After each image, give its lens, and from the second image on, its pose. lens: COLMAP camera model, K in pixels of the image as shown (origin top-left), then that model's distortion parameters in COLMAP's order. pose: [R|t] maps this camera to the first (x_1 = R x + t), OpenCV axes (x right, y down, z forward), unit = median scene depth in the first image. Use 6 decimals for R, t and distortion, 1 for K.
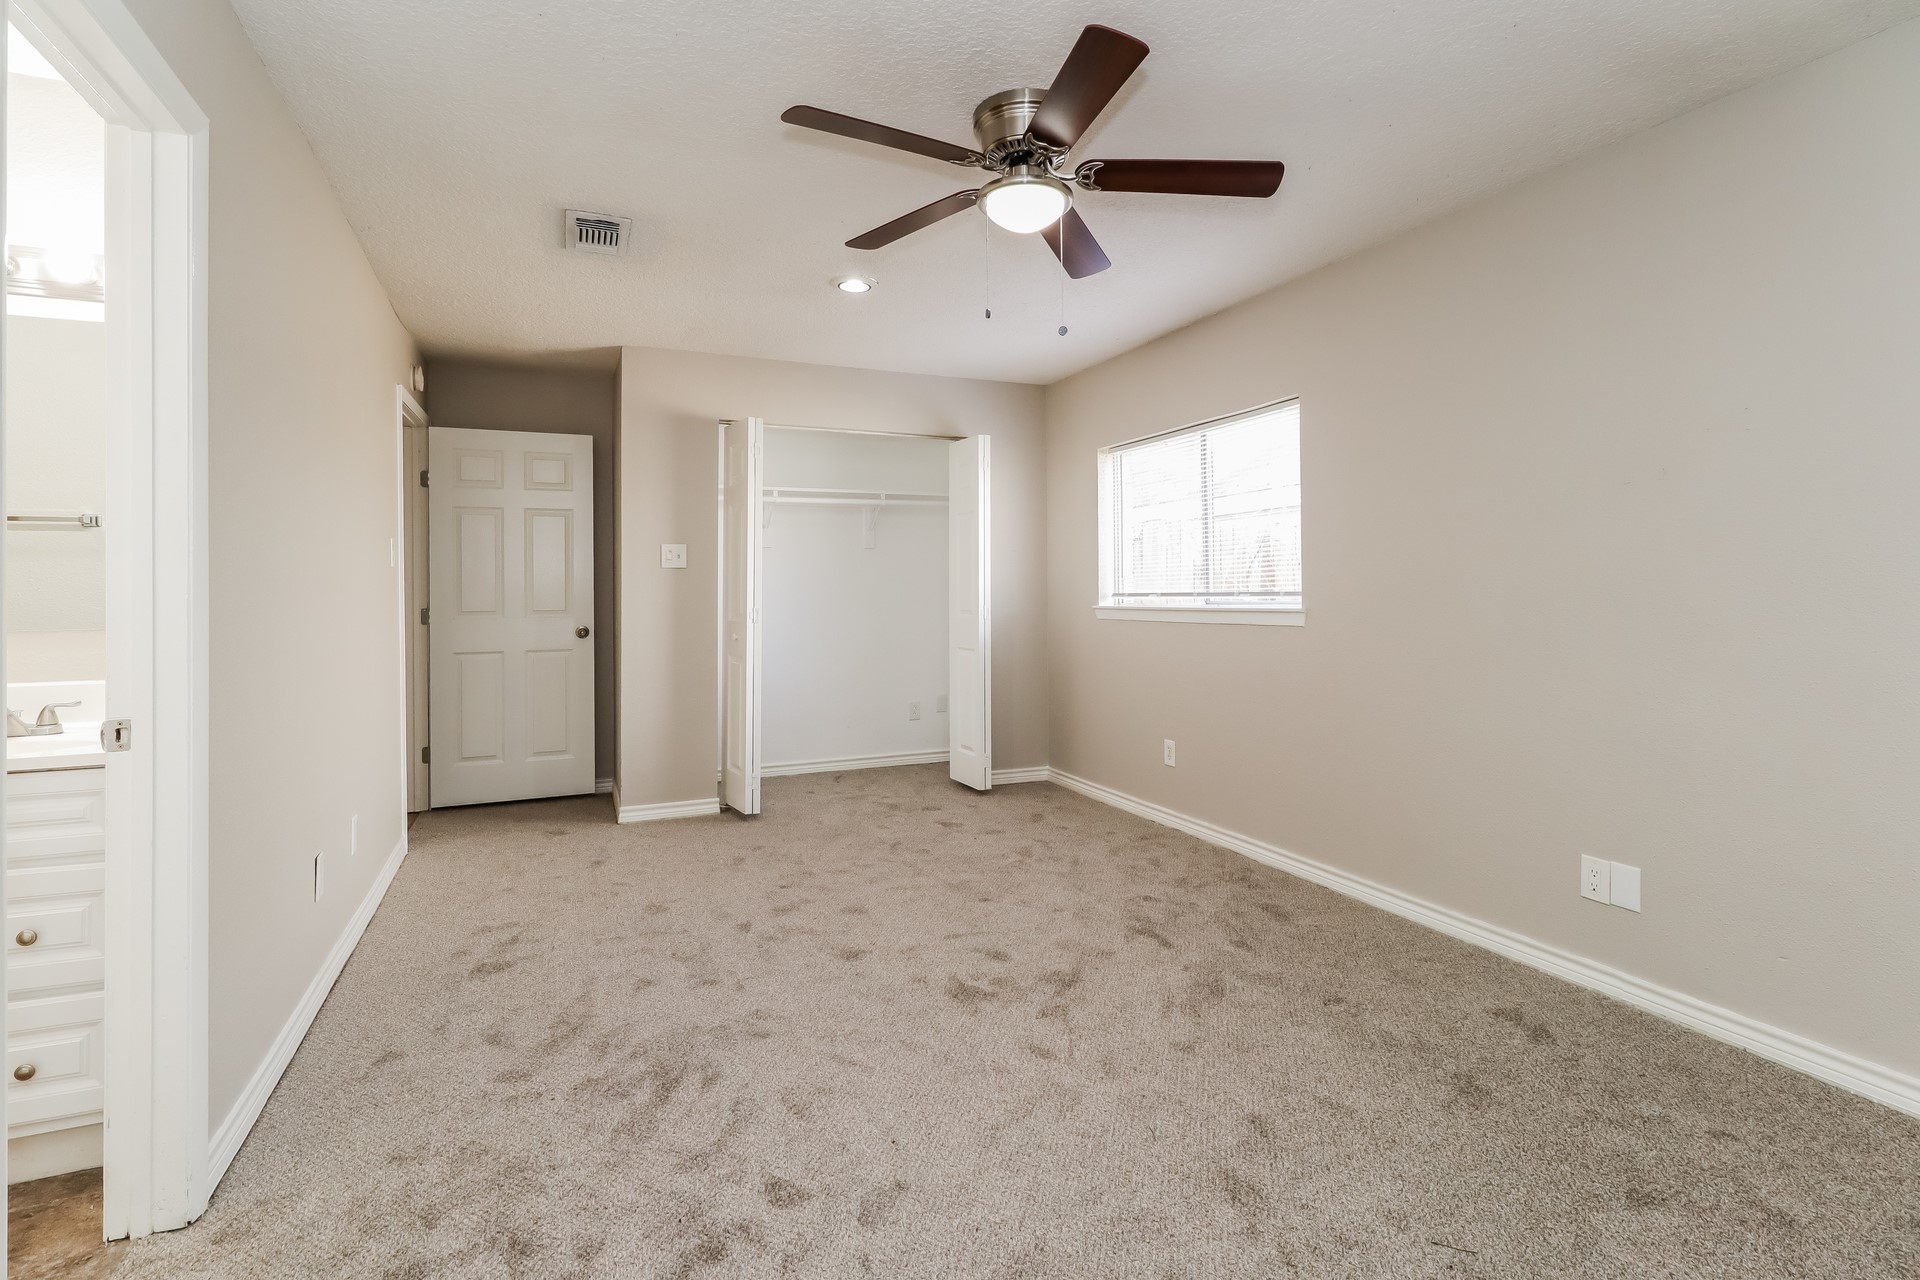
lens RADIAL K [[905.6, 0, 956.0], [0, 905.6, 586.6], [0, 0, 1]] dist [-0.001432, -0.000539]
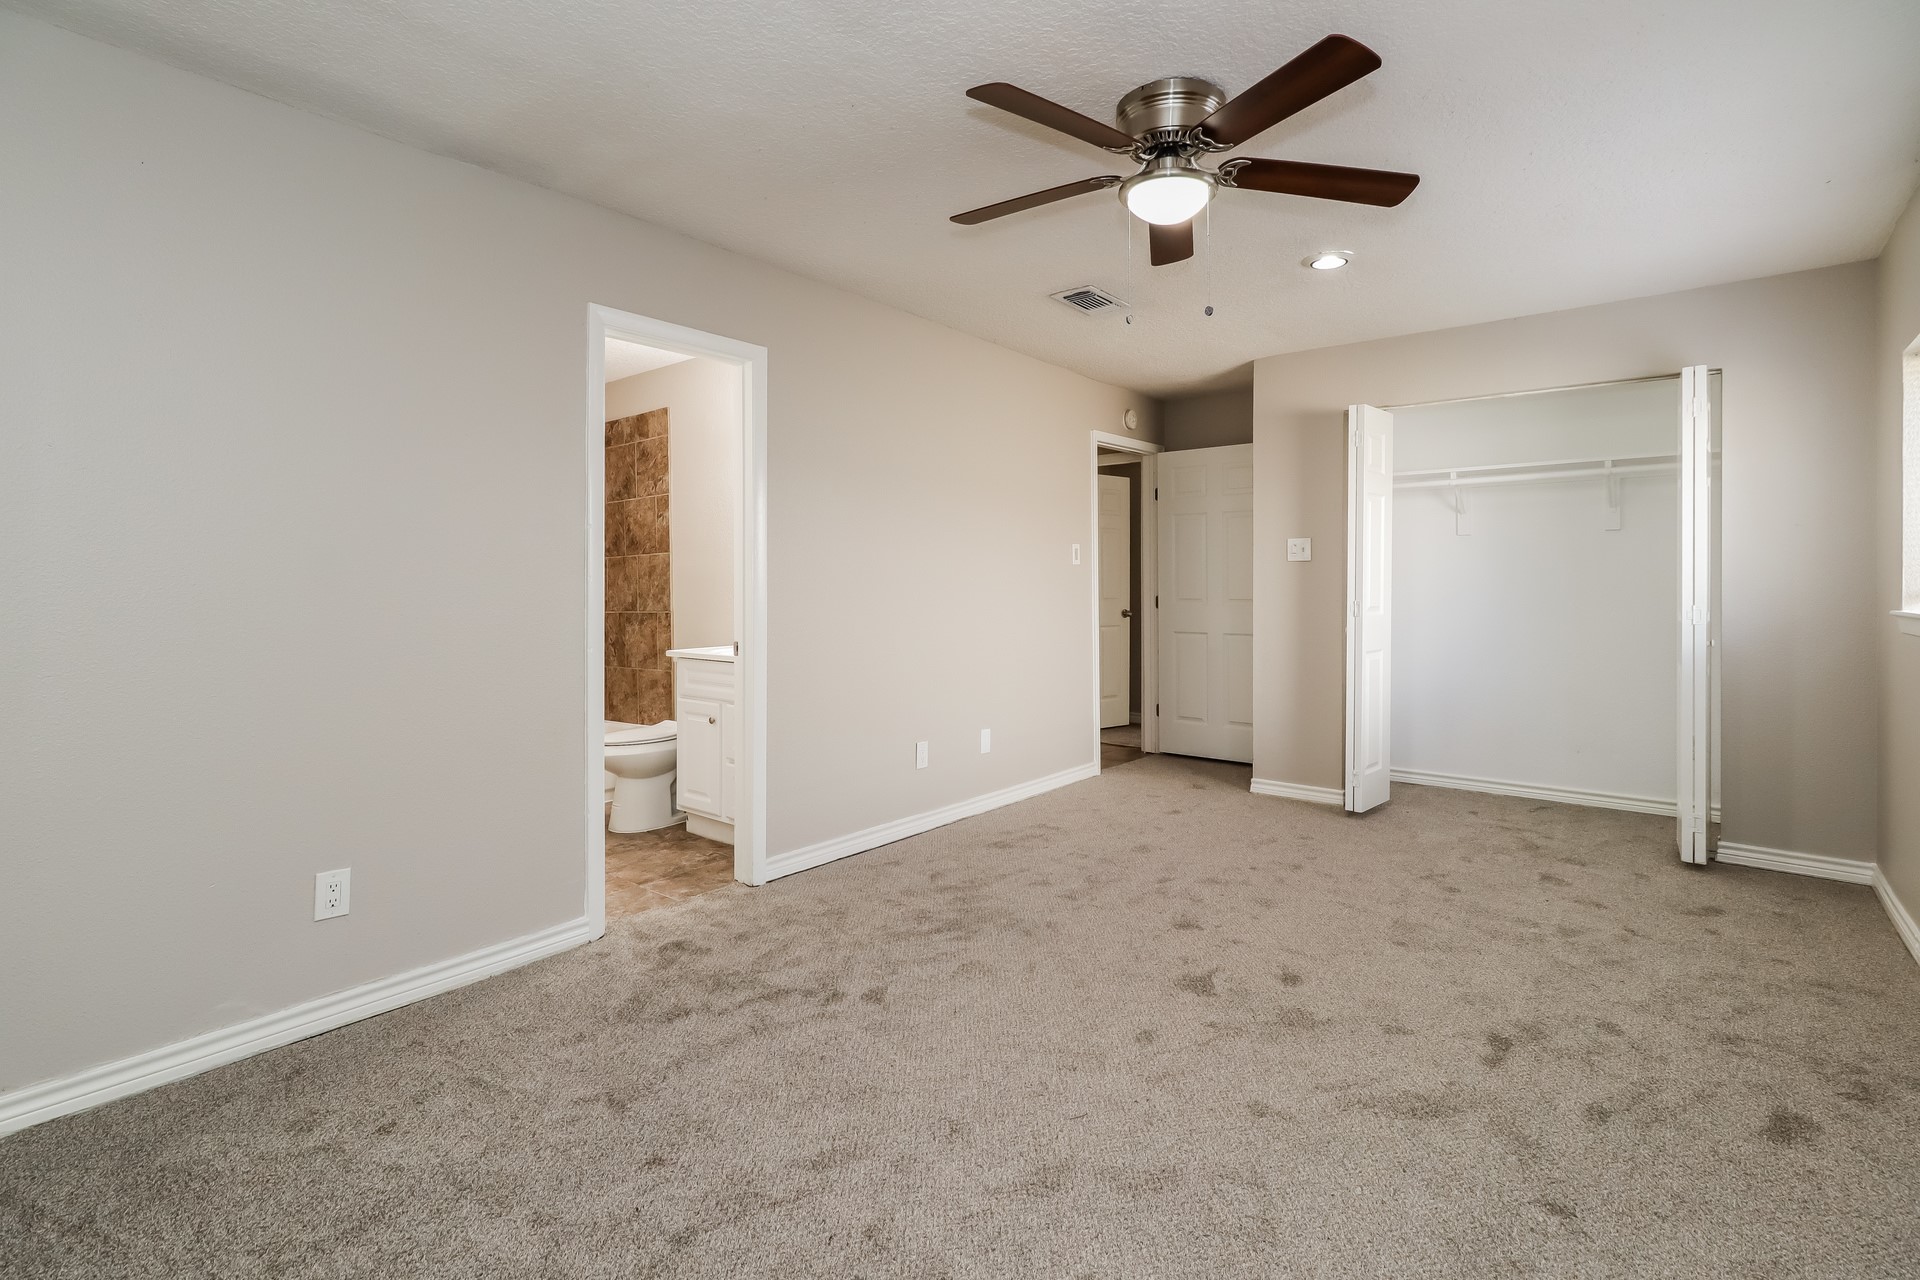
lens RADIAL K [[905.6, 0, 960.7], [0, 905.6, 588.9], [0, 0, 1]] dist [-0.001432, -0.000539]
pose [[0.453965, 0.010501, -0.890958, 0.691112], [0.000791, 0.999925, 0.012188, -0.002399], [0.891019, -0.006237, 0.453923, 0.274146]]
